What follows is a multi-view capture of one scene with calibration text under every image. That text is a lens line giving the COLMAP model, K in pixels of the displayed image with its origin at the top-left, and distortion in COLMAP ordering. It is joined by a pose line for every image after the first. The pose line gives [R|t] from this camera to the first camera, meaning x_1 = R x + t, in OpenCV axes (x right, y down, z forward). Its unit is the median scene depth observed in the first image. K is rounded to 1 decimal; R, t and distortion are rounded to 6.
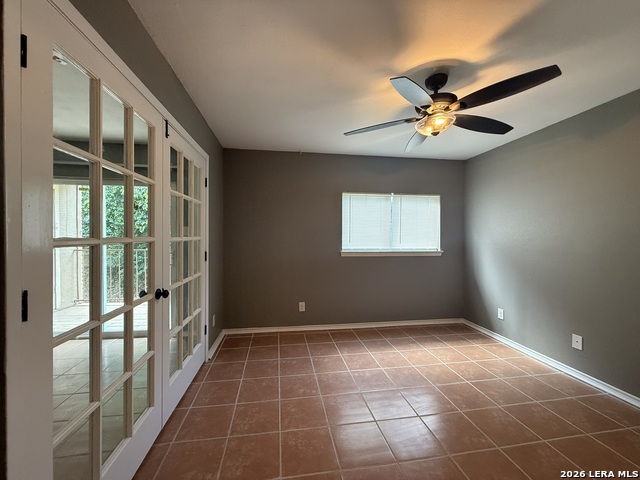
lens RADIAL K [[254.6, 0, 317.4], [0, 254.6, 238.4], [0, 0, 1]] dist [-0.002478, 0.000168]
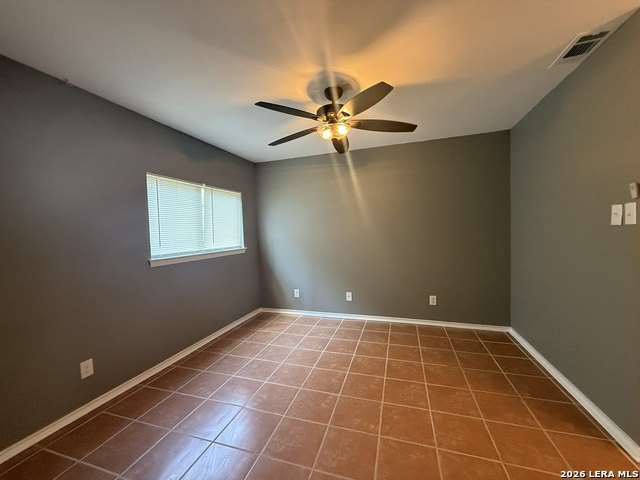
lens RADIAL K [[254.6, 0, 319.9], [0, 254.6, 238.0], [0, 0, 1]] dist [-0.002478, 0.000168]
pose [[0.450501, -0.044557, 0.891663, -0.295902], [0.042537, 0.998691, 0.028414, -0.006642], [-0.891762, 0.025128, 0.451806, 0.282405]]
